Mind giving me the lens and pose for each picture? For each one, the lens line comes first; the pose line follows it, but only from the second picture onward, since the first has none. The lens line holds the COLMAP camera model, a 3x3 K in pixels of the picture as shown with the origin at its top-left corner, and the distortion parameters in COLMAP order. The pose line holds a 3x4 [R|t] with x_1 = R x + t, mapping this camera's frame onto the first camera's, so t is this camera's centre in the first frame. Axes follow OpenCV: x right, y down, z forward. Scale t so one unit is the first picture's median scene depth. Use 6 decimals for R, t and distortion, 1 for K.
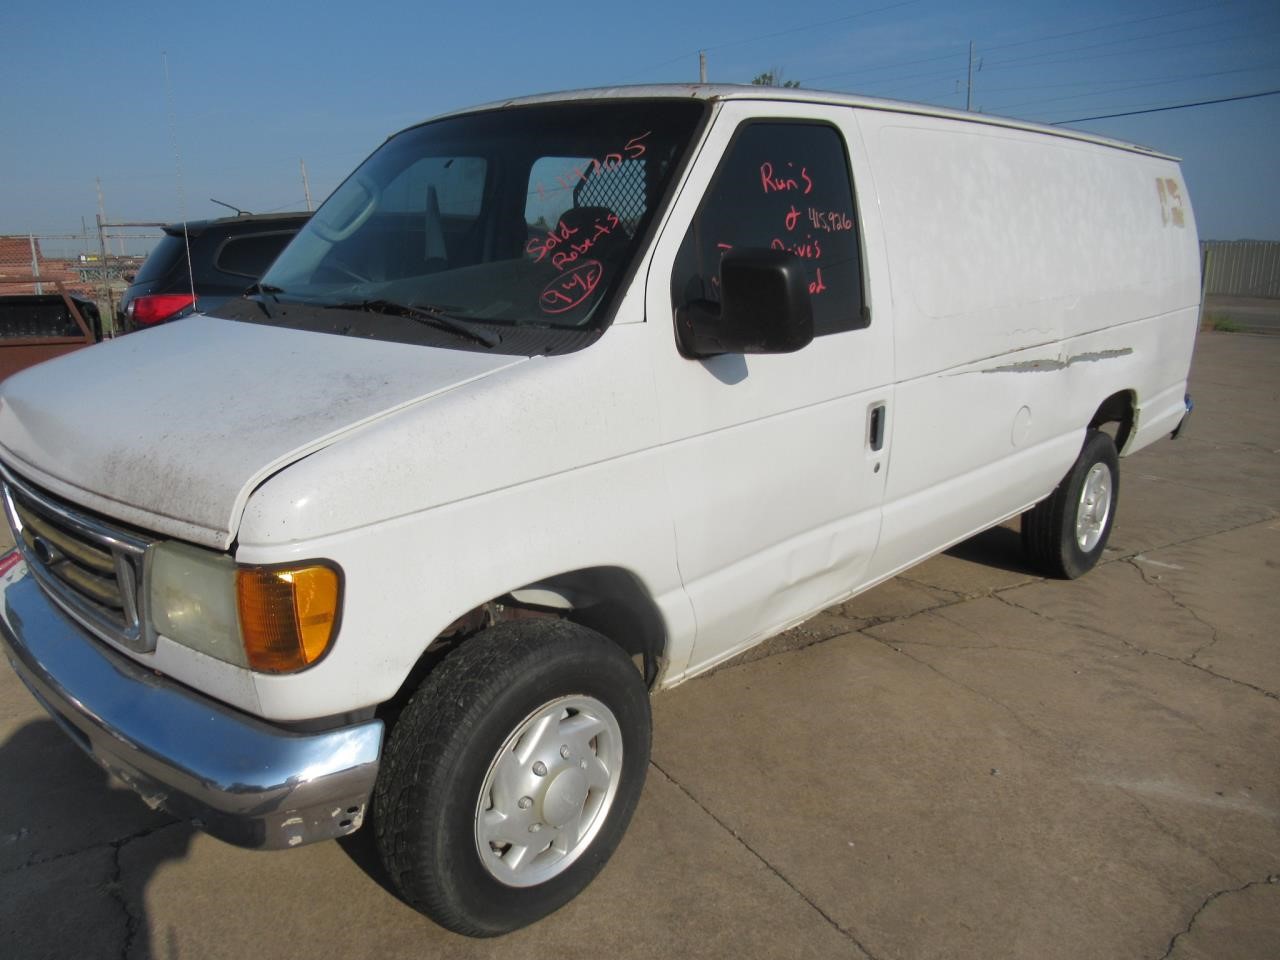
lens RADIAL K [[1020.8, 0, 635.1], [0, 1020.8, 538.6], [0, 0, 1]] dist [0.006877, -0.043277]
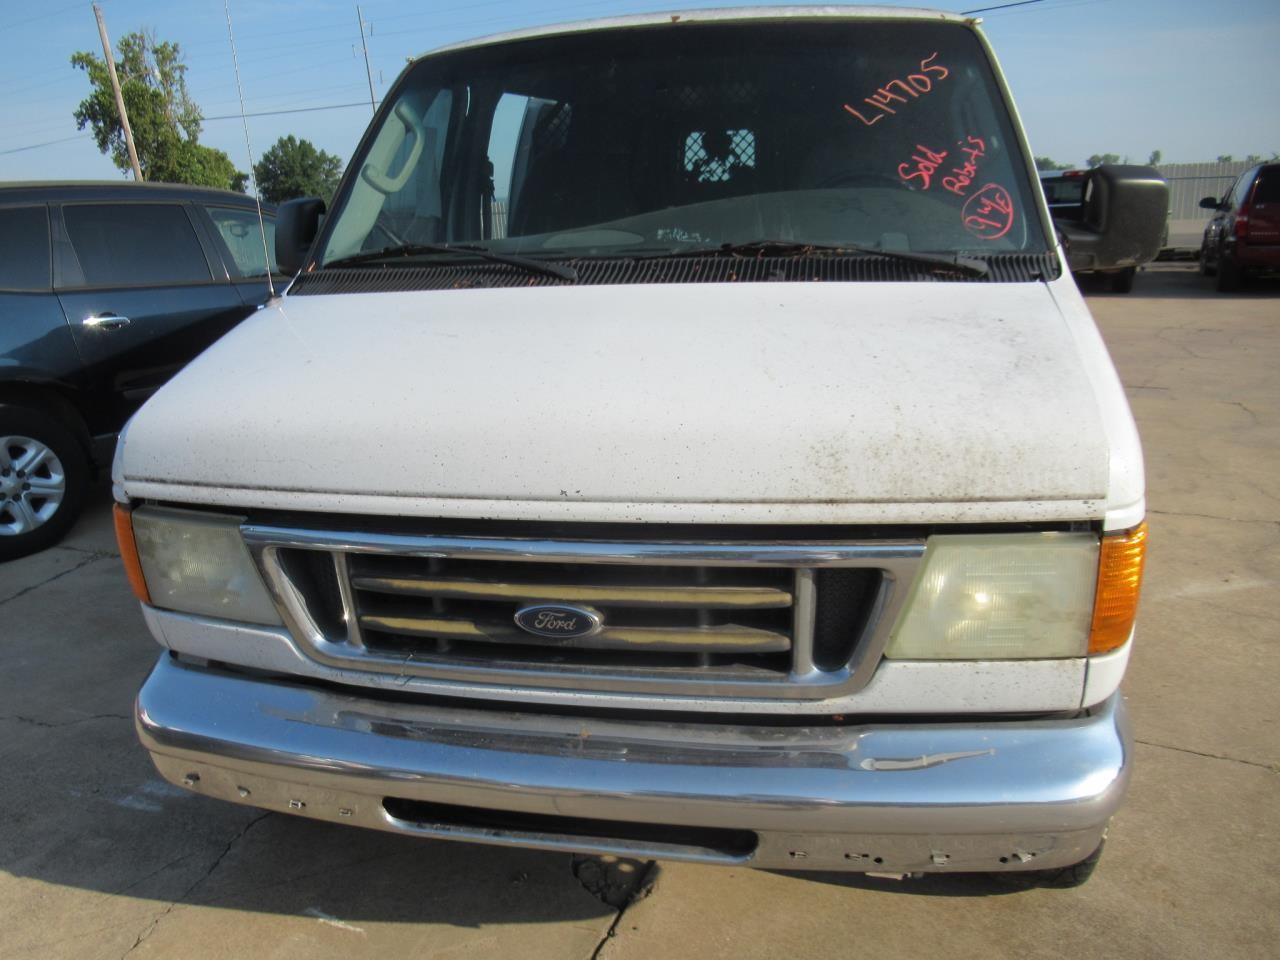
lens RADIAL K [[1020.8, 0, 635.1], [0, 1020.8, 538.6], [0, 0, 1]] dist [0.006877, -0.043277]
pose [[0.830904, -0.206543, 0.516661, -0.785665], [0.193861, 0.977832, 0.079132, -0.077393], [-0.521552, 0.034409, 0.852525, 0.328989]]
